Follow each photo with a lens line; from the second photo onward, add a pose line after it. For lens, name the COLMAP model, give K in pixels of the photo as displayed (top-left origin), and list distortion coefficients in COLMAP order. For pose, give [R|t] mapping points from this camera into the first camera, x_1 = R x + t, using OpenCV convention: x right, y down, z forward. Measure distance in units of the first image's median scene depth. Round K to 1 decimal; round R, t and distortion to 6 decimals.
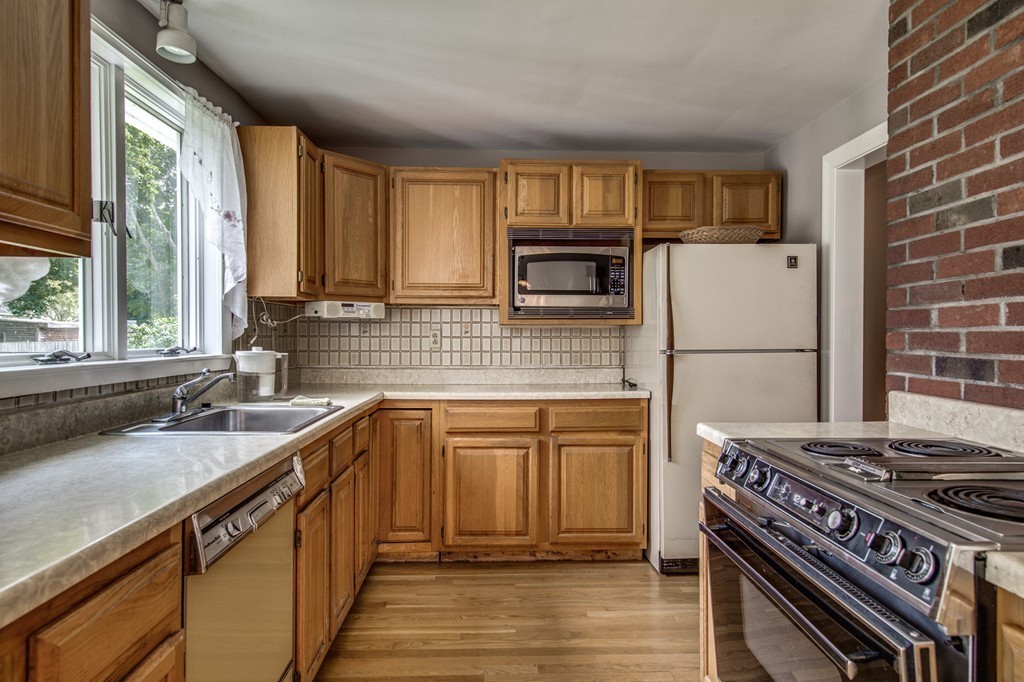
lens RADIAL K [[592.3, 0, 512.5], [0, 592.3, 340.2], [0, 0, 1]] dist [0.019731, -0.005818]
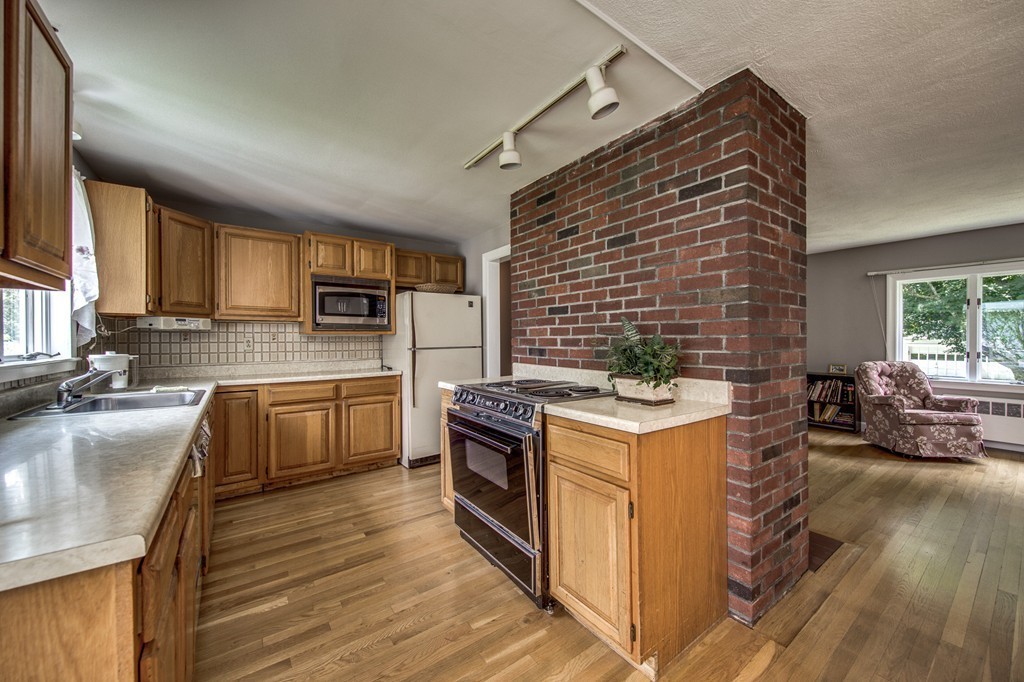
lens RADIAL K [[384.7, 0, 512.8], [0, 384.7, 339.7], [0, 0, 1]] dist [0.000997, 0.000053]
pose [[0.832466, -0.006917, 0.554033, -0.141642], [0.011288, 0.999926, -0.004477, -0.000781], [-0.553961, 0.009981, 0.832483, -0.181602]]
